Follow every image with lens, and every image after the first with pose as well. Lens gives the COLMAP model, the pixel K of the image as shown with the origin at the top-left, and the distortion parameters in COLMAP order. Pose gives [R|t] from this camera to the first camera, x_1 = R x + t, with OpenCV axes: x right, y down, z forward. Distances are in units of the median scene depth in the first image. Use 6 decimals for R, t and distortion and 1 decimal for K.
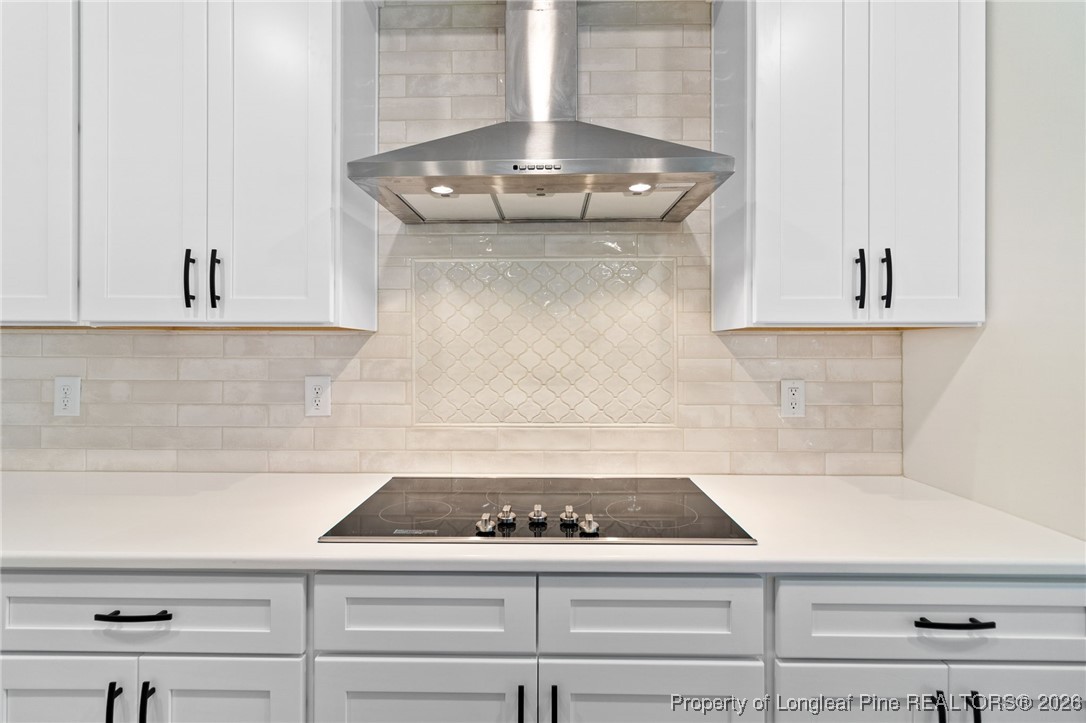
lens RADIAL K [[498.2, 0, 541.4], [0, 498.2, 347.0], [0, 0, 1]] dist [0.000745, 0.000196]
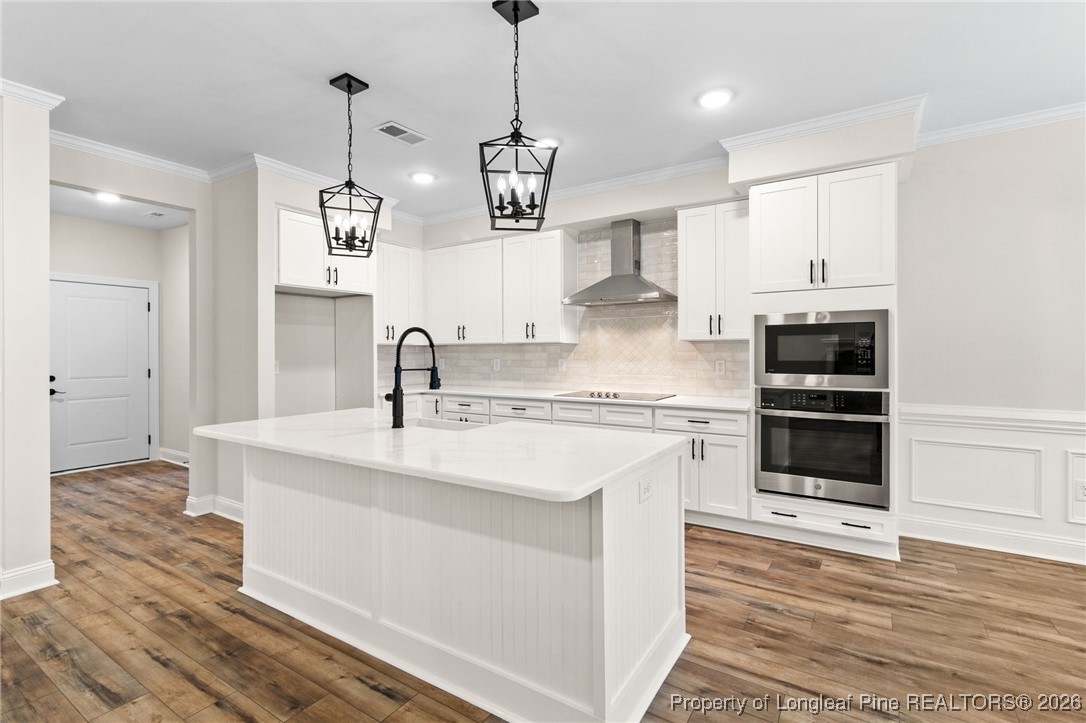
lens RADIAL K [[501.2, 0, 544.6], [0, 501.2, 353.4], [0, 0, 1]] dist [0.000001, 0.000460]
pose [[0.846084, -0.002836, -0.533042, 1.112422], [0.008240, 0.999936, 0.007761, 0.003021], [0.532986, -0.010959, 0.846053, -1.673733]]
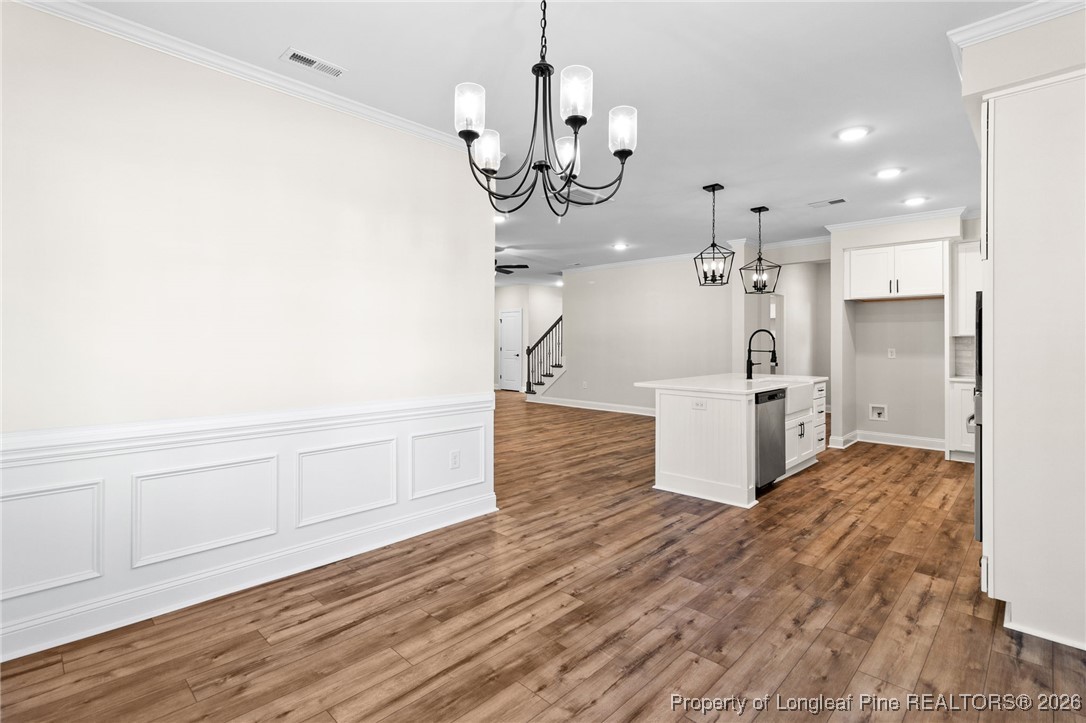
lens RADIAL K [[513.7, 0, 544.3], [0, 513.7, 342.1], [0, 0, 1]] dist [-0.000960, 0.000004]
pose [[-0.681982, -0.001176, -0.731368, 3.194025], [0.002201, 0.999991, -0.003660, 0.015586], [0.731366, -0.004106, -0.681973, 0.696791]]
